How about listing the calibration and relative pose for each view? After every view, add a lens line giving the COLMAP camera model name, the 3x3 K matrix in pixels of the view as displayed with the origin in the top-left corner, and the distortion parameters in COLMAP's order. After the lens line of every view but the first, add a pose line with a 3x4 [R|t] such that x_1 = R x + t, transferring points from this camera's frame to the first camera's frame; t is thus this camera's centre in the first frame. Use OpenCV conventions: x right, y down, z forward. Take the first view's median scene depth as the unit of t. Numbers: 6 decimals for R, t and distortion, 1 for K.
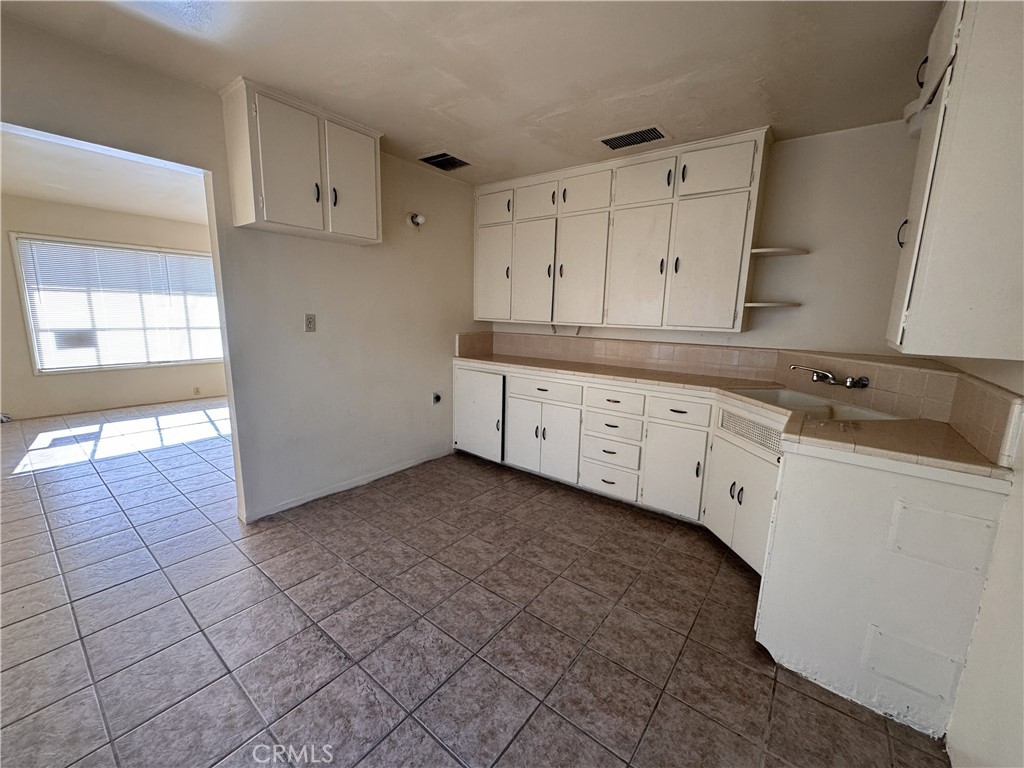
lens RADIAL K [[408.7, 0, 510.5], [0, 408.7, 383.1], [0, 0, 1]] dist [-0.002193, 0.000406]
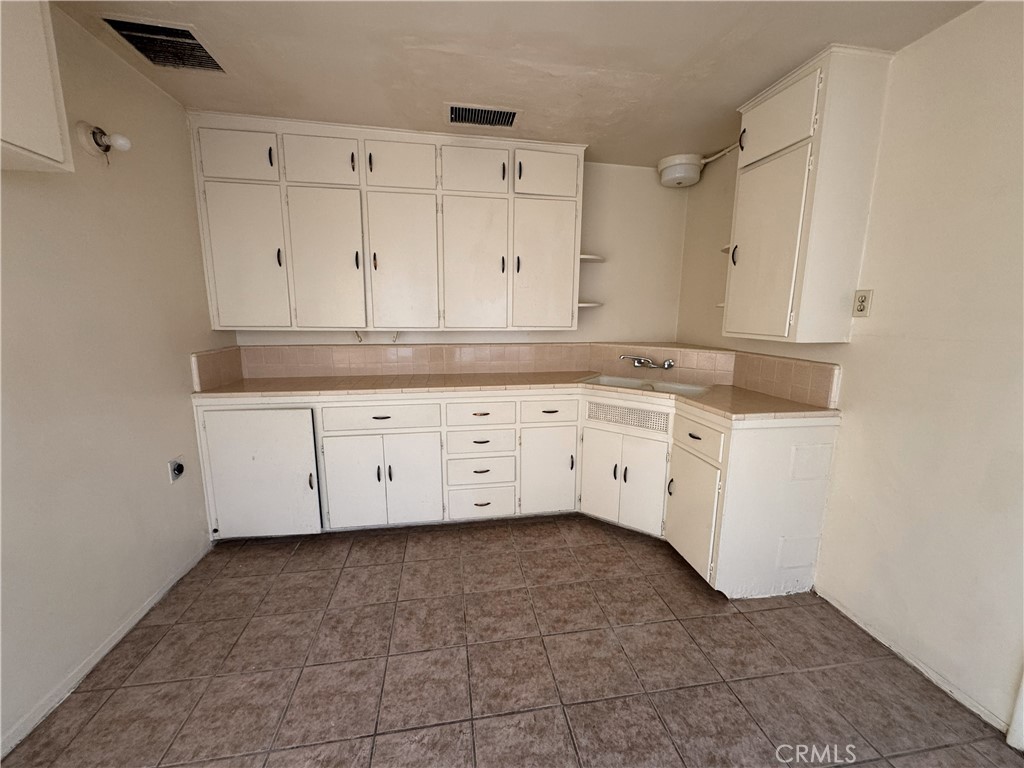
lens RADIAL K [[408.7, 0, 511.6], [0, 408.7, 383.3], [0, 0, 1]] dist [-0.002193, 0.000406]
pose [[0.677232, -0.145410, 0.721257, -0.342061], [0.136554, 0.988086, 0.070985, -0.078306], [-0.722986, 0.050417, 0.689020, 0.345976]]
